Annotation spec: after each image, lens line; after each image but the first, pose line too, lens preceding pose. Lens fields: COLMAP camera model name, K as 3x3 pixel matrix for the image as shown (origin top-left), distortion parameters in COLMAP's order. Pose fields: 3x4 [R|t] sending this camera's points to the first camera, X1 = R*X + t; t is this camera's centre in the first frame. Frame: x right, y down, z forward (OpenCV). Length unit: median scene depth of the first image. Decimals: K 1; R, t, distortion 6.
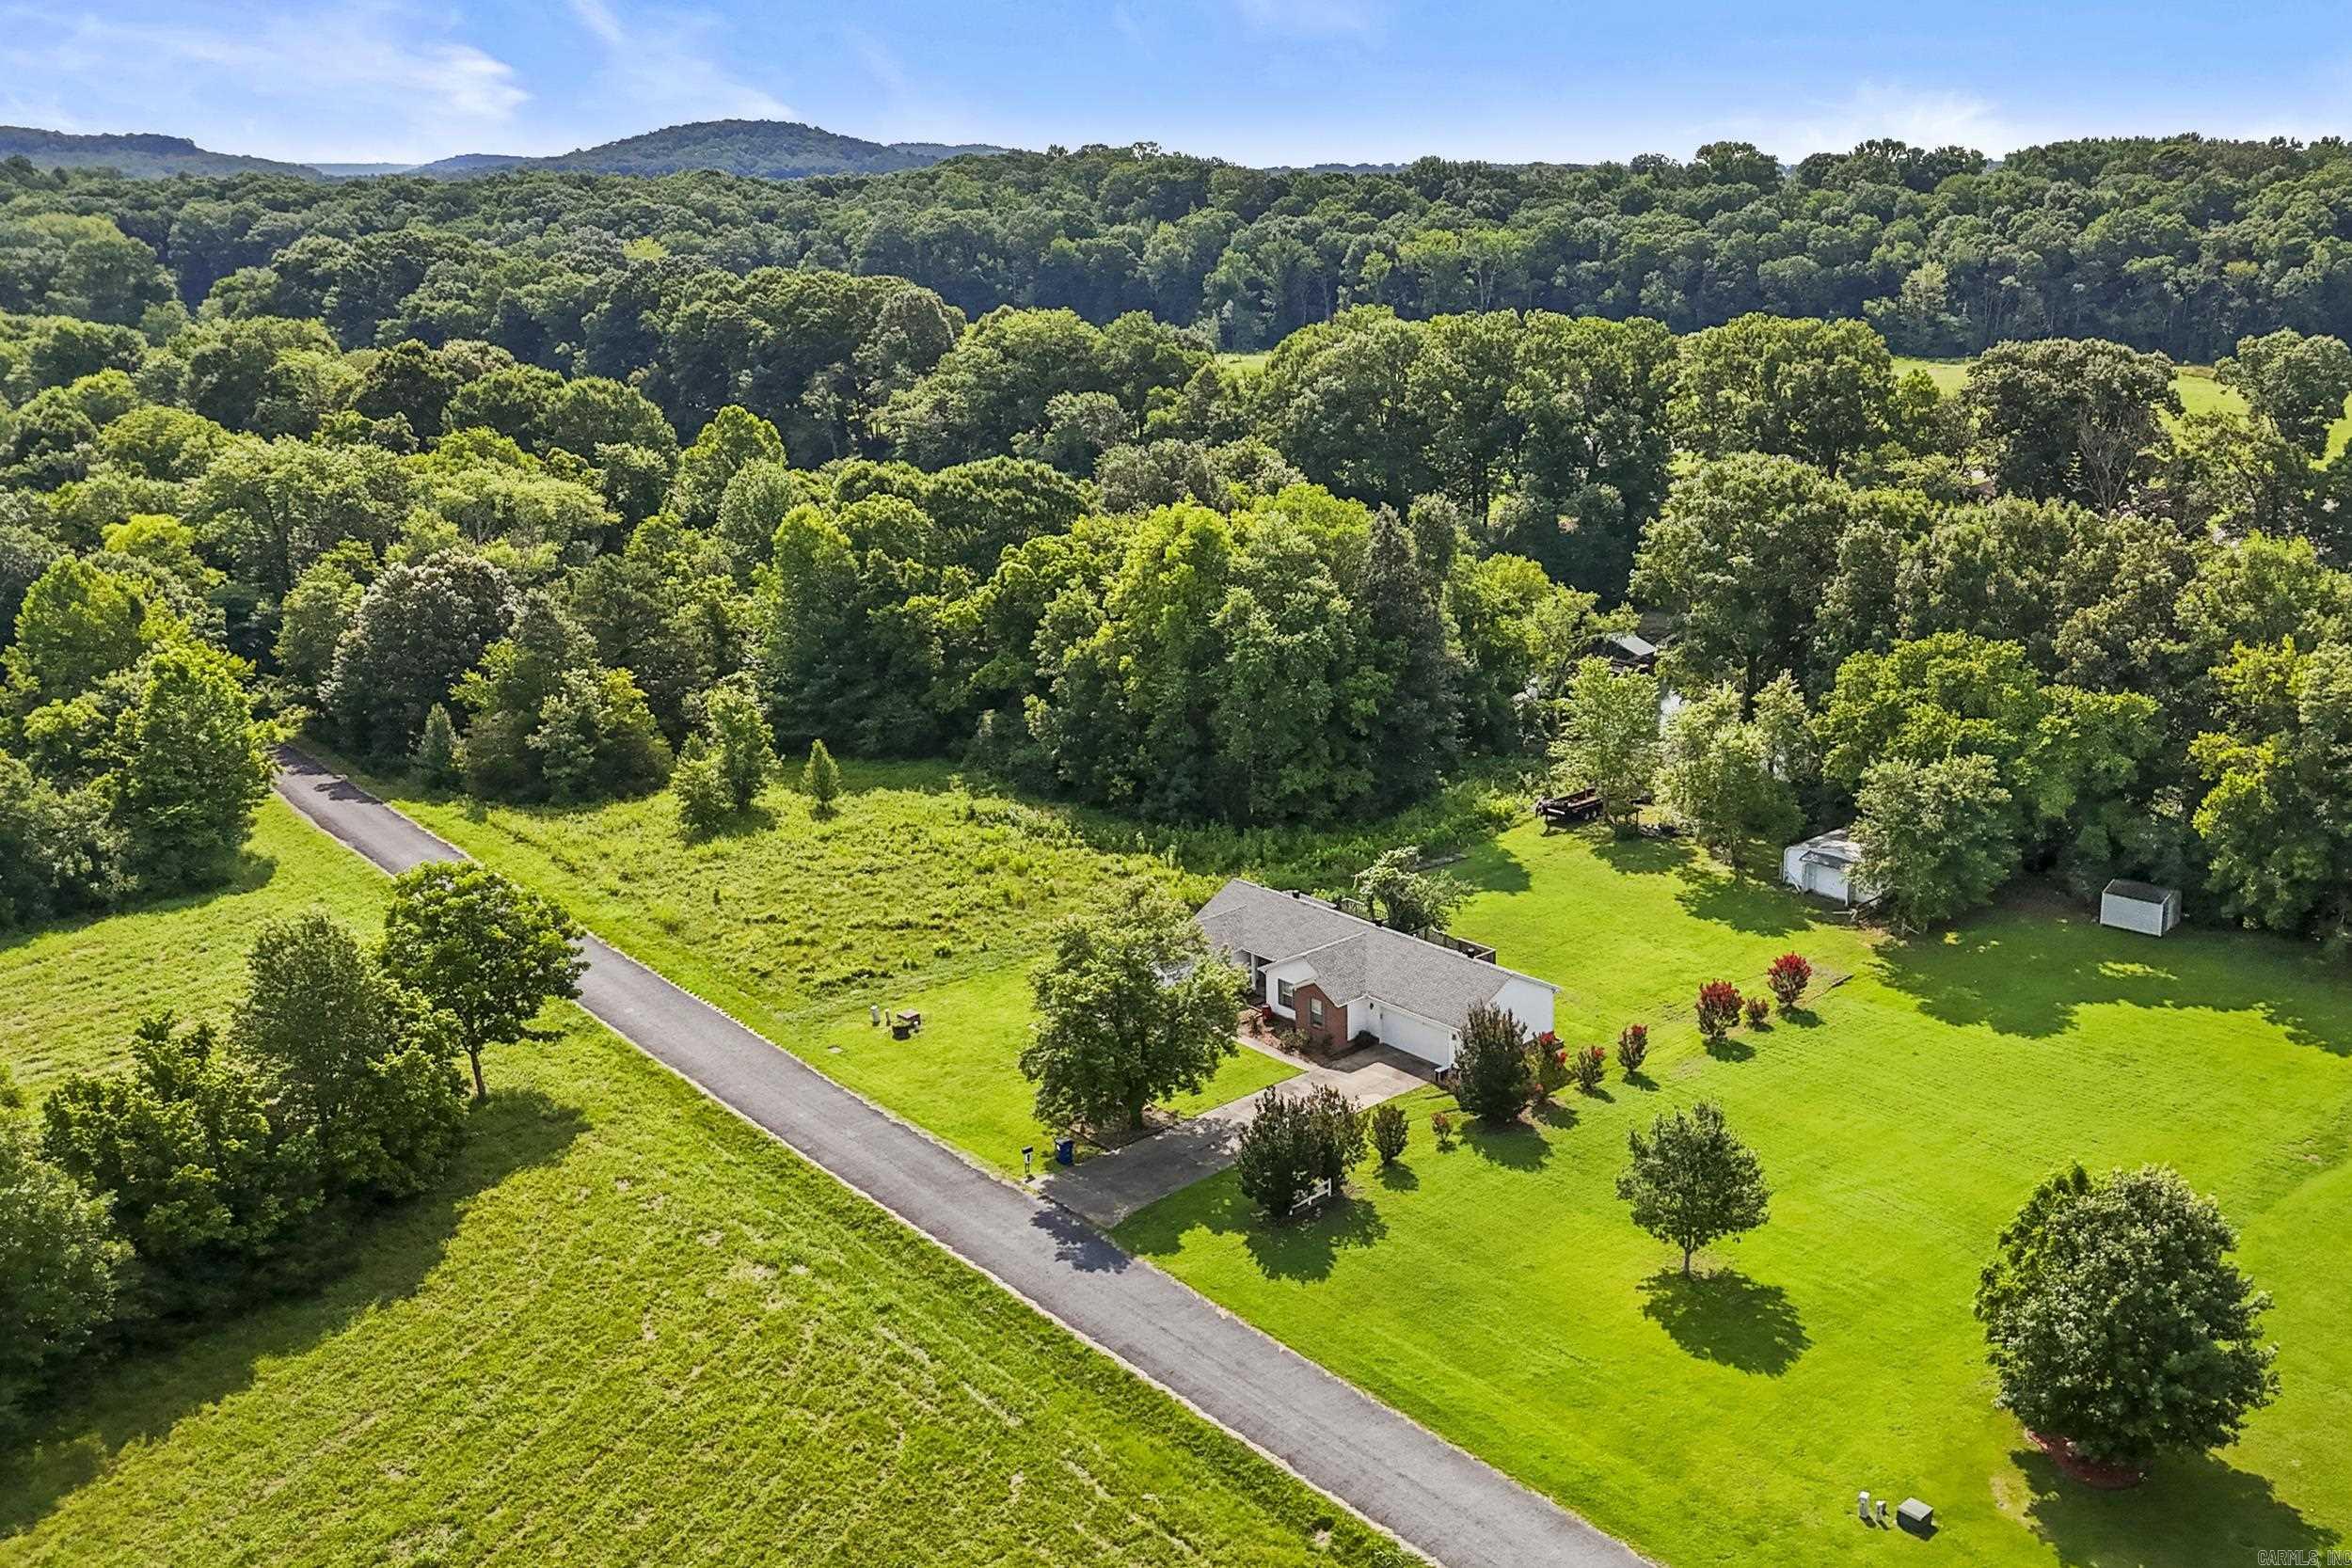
lens RADIAL K [[2024.8, 0, 1232.6], [0, 2024.8, 798.8], [0, 0, 1]] dist [0.084756, -0.134939]
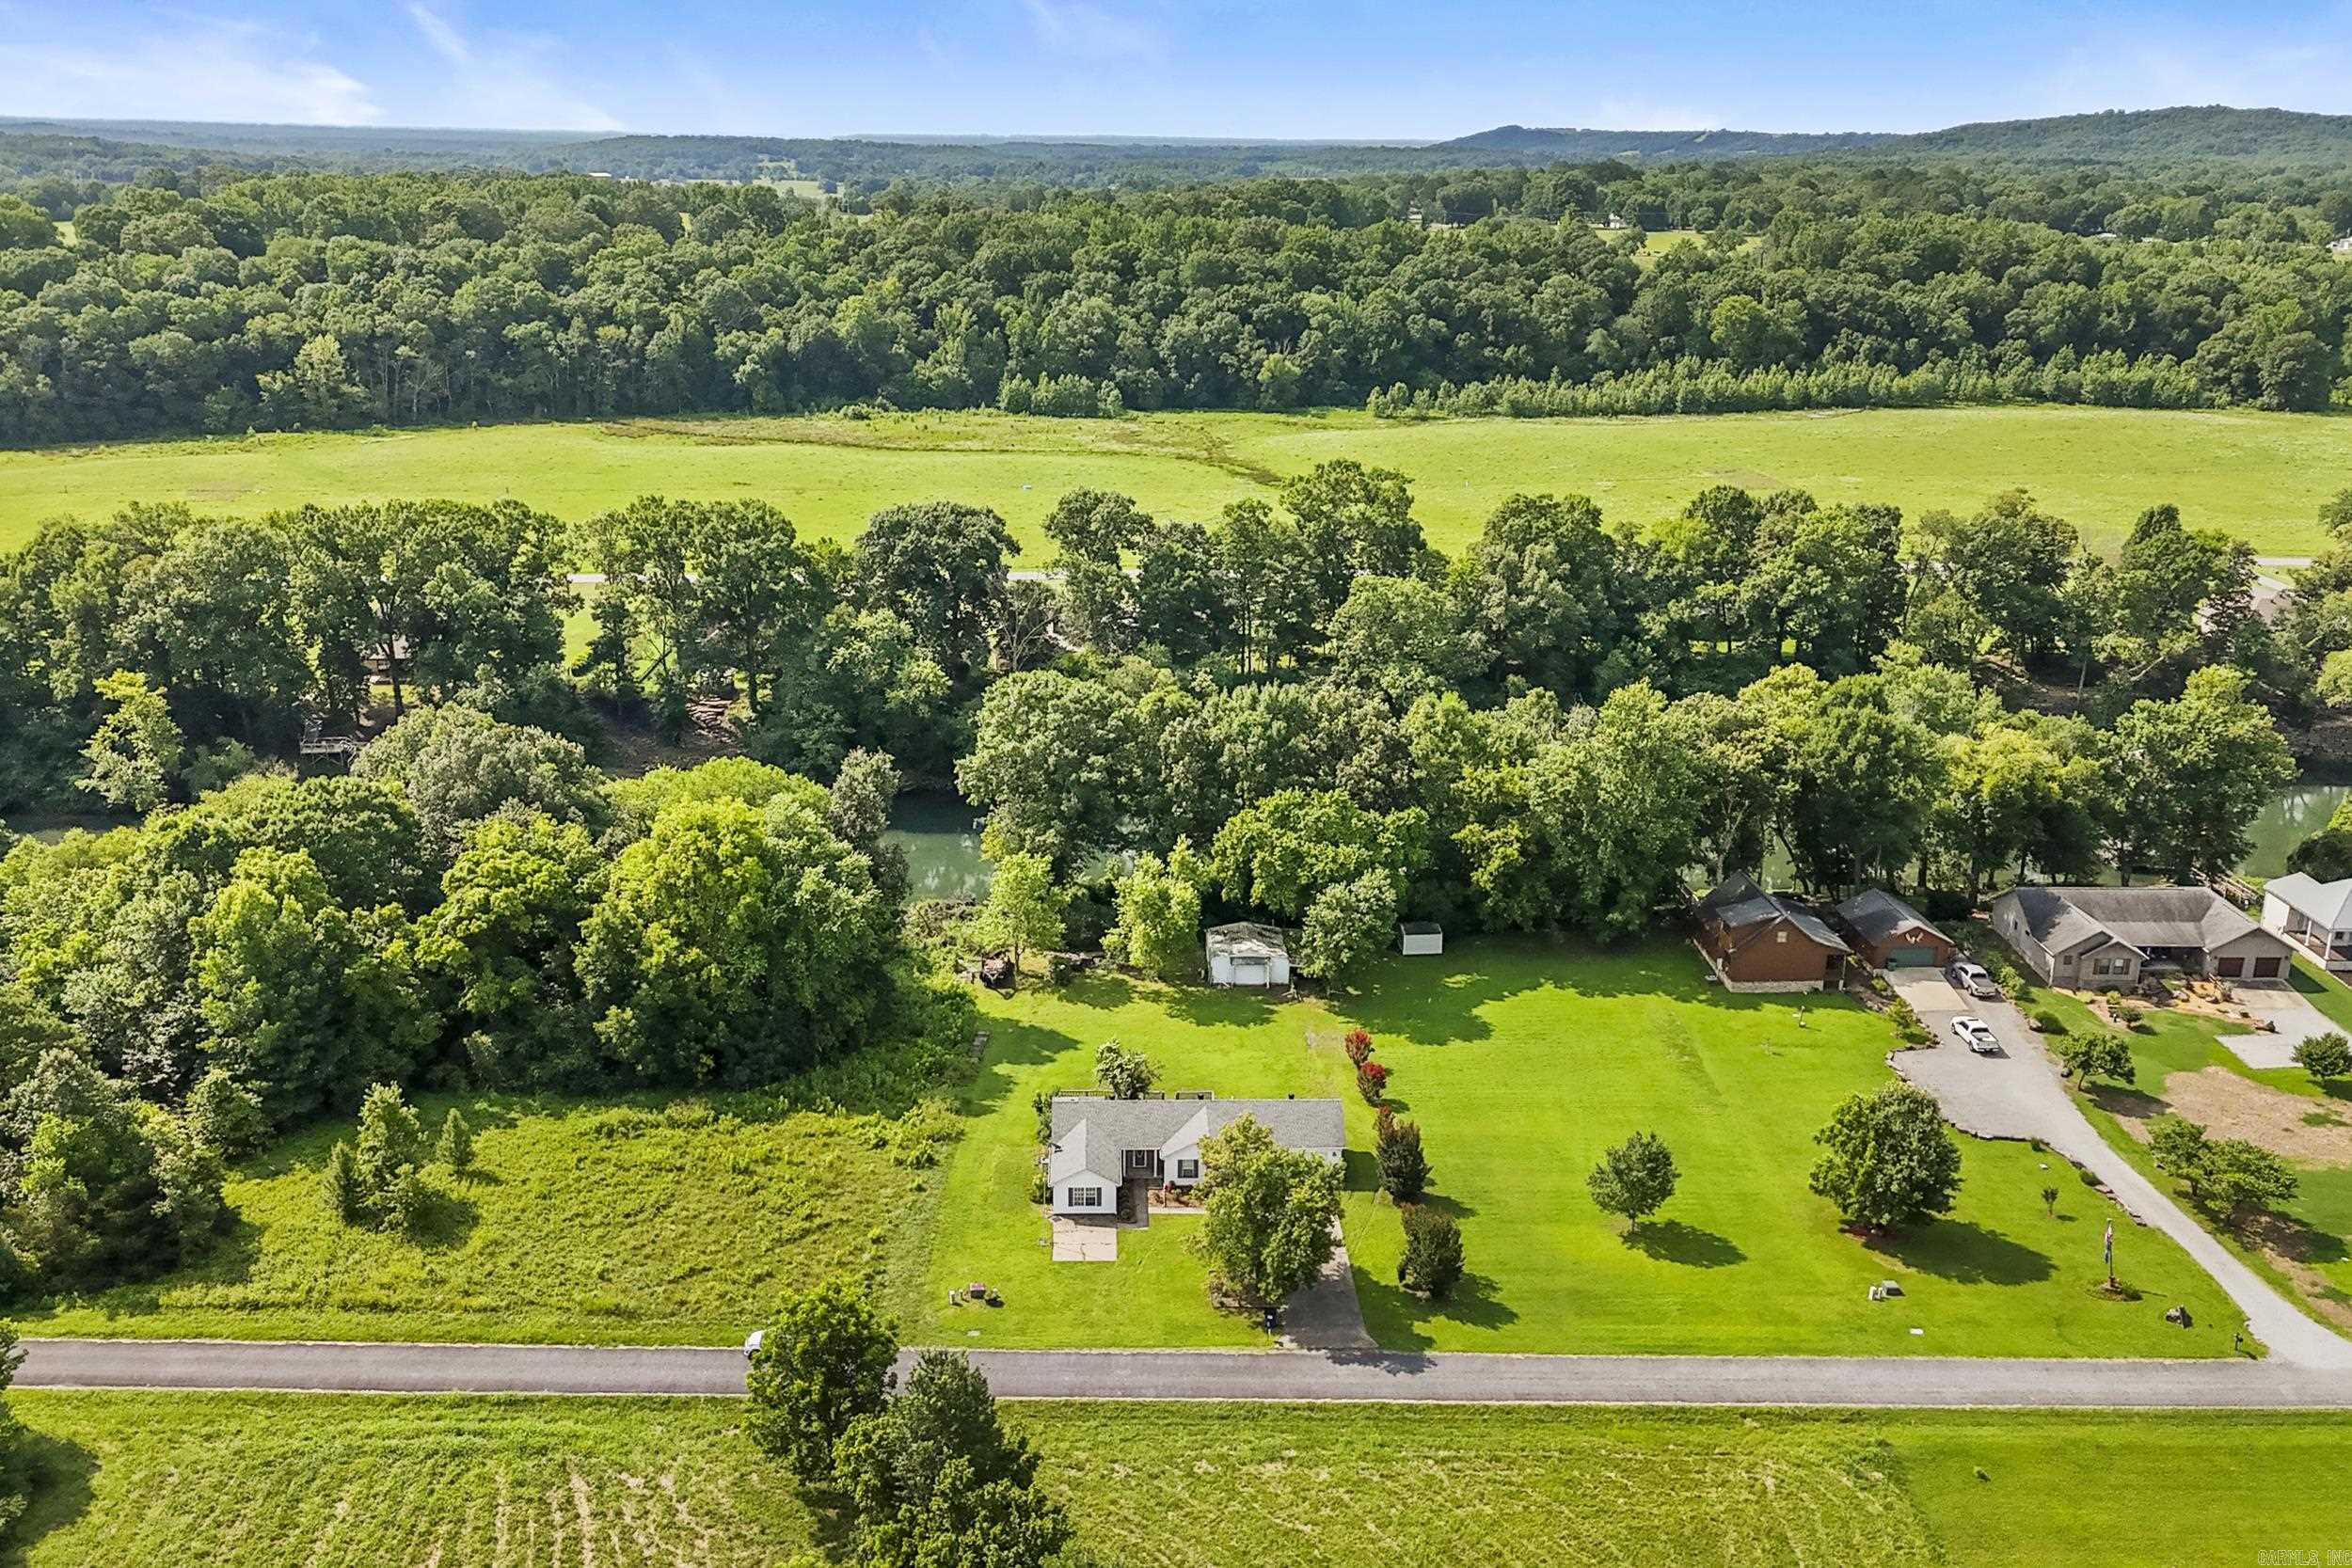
lens RADIAL K [[2024.8, 0, 1232.6], [0, 2024.8, 798.8], [0, 0, 1]] dist [0.084756, -0.134939]
pose [[0.685972, -0.204586, 0.698275, -0.104844], [0.209414, 0.974565, 0.079811, -0.030328], [-0.696842, 0.091481, 0.711367, -0.000355]]
